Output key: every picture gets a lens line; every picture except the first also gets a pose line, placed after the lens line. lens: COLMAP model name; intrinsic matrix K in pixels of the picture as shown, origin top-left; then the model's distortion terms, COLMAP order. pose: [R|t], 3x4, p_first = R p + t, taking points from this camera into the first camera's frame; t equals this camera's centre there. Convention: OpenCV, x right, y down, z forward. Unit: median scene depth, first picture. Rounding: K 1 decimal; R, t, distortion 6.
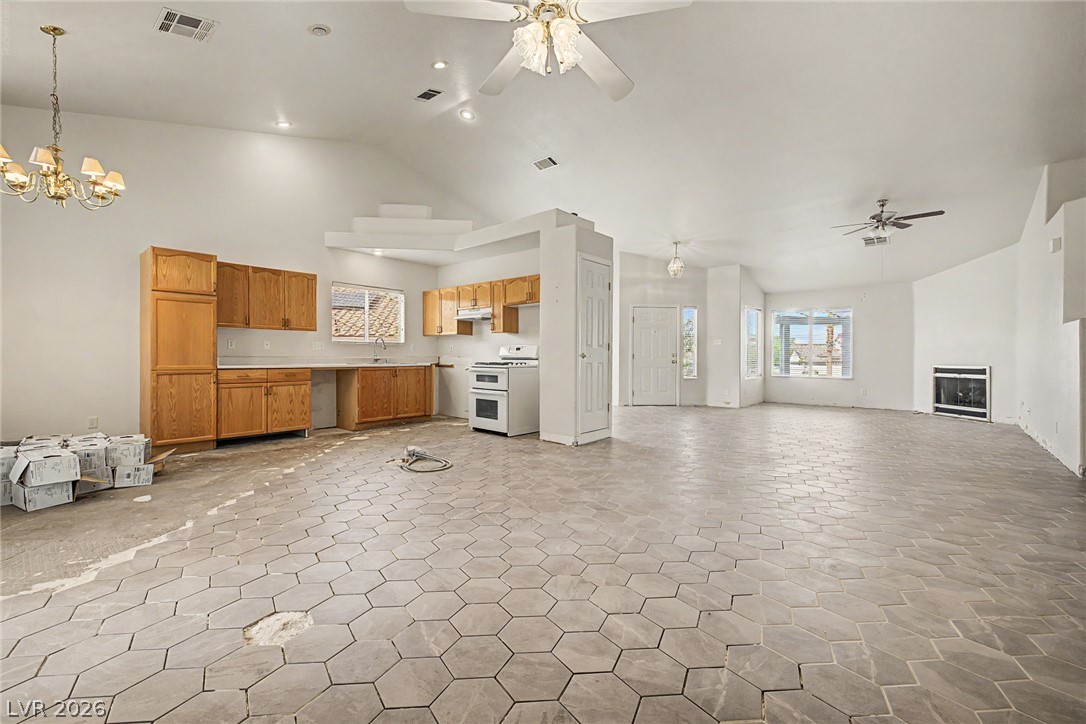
lens RADIAL K [[458.0, 0, 541.2], [0, 458.0, 357.7], [0, 0, 1]] dist [0.008720, -0.002469]
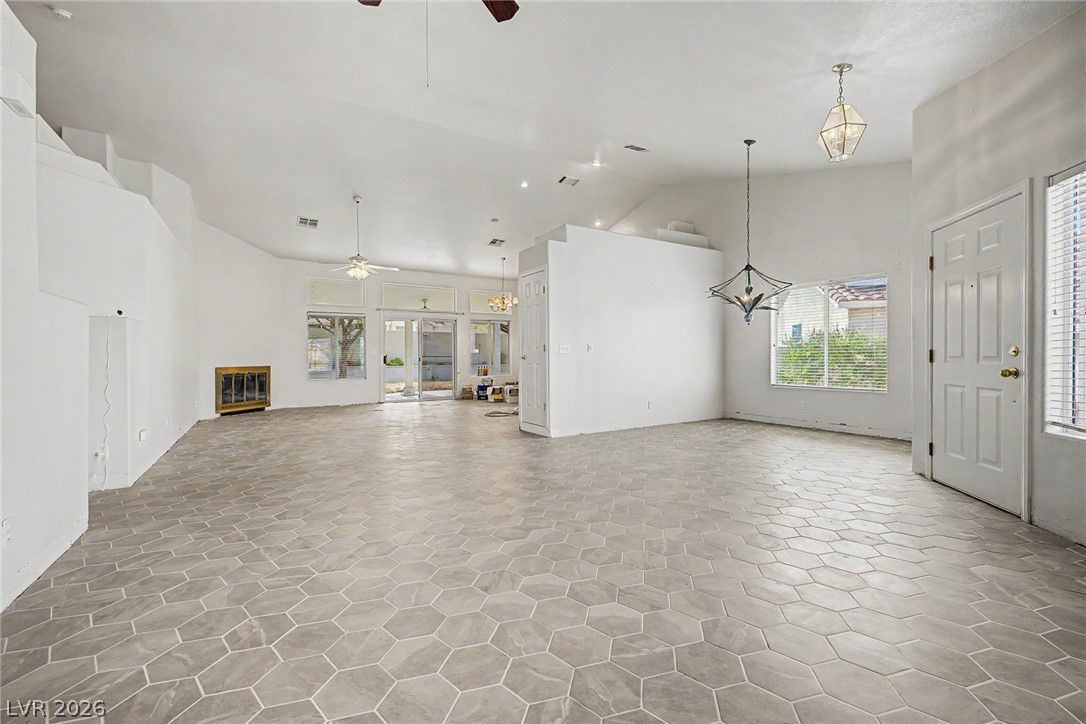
lens RADIAL K [[458.0, 0, 537.3], [0, 458.0, 362.5], [0, 0, 1]] dist [0.008720, -0.002469]
pose [[-0.315656, 0.008695, -0.948834, 0.893979], [-0.000062, 0.999958, 0.009184, -0.000921], [0.948874, 0.002958, -0.315642, 1.036390]]
